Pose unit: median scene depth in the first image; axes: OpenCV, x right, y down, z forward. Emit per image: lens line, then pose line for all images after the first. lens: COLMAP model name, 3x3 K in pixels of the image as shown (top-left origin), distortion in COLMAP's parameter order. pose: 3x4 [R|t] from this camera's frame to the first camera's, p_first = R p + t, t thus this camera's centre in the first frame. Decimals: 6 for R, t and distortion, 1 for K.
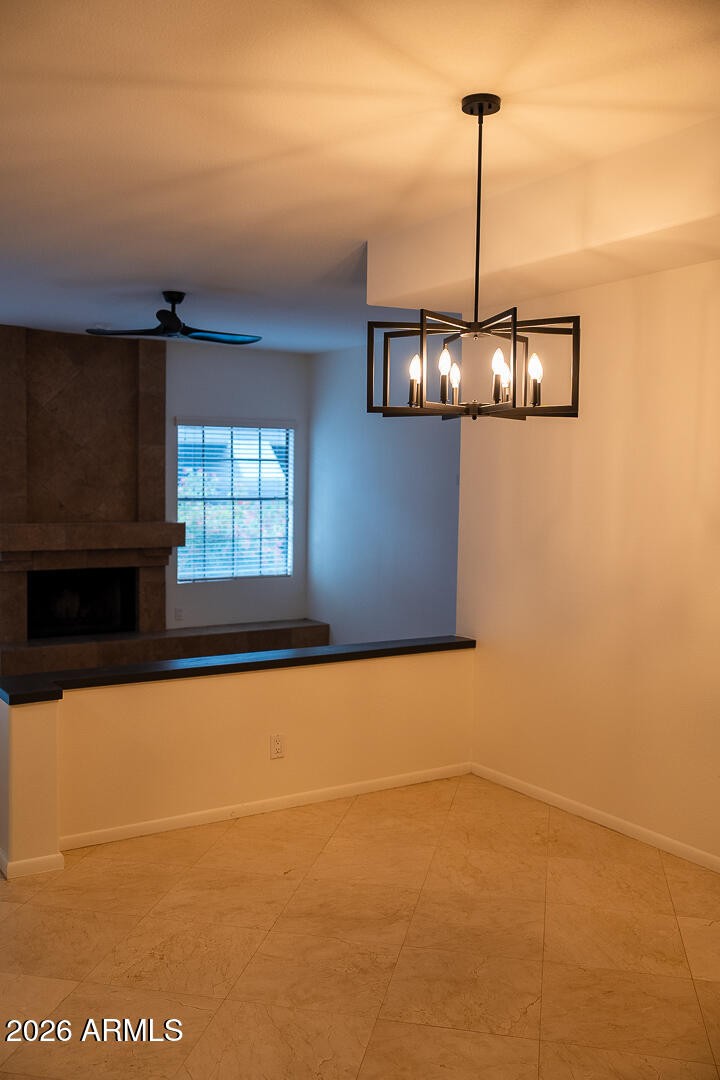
lens RADIAL K [[1013.7, 0, 361.1], [0, 1013.7, 546.2], [0, 0, 1]] dist [-0.054857, 0.208622]
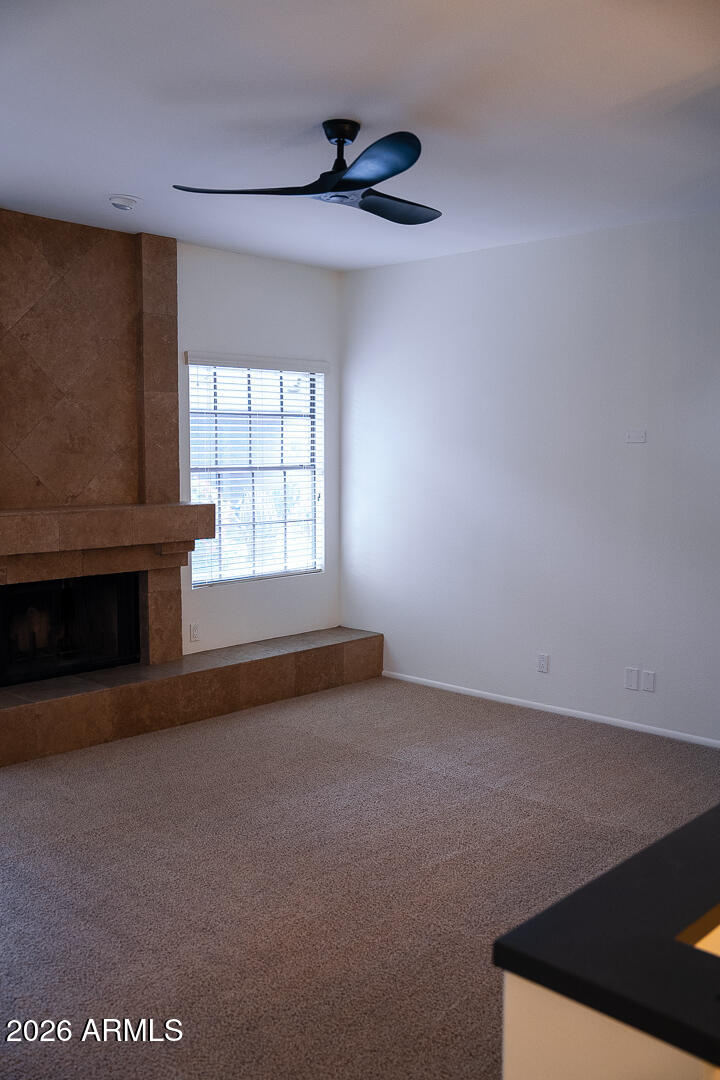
lens RADIAL K [[1013.7, 0, 361.1], [0, 1013.7, 546.2], [0, 0, 1]] dist [-0.054857, 0.208622]
pose [[0.972700, -0.037038, 0.229092, -0.234537], [0.030064, 0.998974, 0.033855, -0.014441], [-0.230111, -0.026043, 0.972816, 0.298824]]
